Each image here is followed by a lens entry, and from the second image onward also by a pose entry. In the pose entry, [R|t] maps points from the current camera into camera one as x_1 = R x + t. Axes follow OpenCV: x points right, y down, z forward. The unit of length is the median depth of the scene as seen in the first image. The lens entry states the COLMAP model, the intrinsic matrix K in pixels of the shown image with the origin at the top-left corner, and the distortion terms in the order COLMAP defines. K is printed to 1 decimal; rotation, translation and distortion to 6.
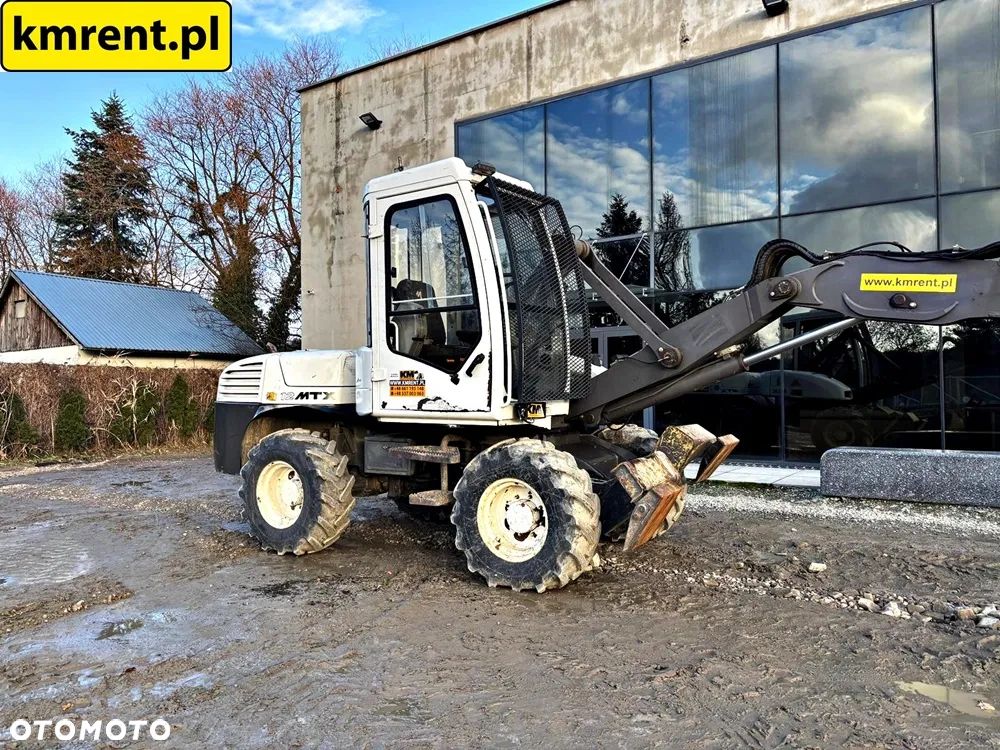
lens RADIAL K [[754.8, 0, 507.4], [0, 754.8, 363.6], [0, 0, 1]] dist [0.054576, -0.056526]
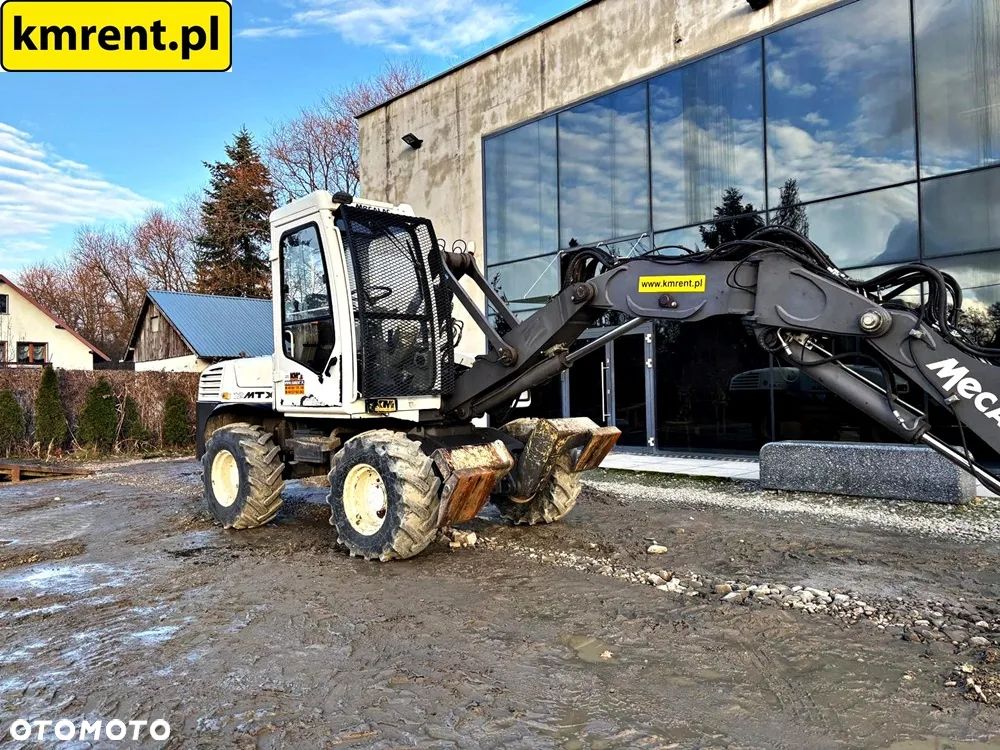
lens RADIAL K [[755.7, 0, 497.1], [0, 755.7, 367.7], [0, 0, 1]] dist [0.048192, -0.049834]
pose [[0.979283, -0.018451, -0.201654, 0.286685], [0.019404, 0.999808, 0.002754, 0.003283], [0.201564, -0.006610, 0.979453, -0.063844]]
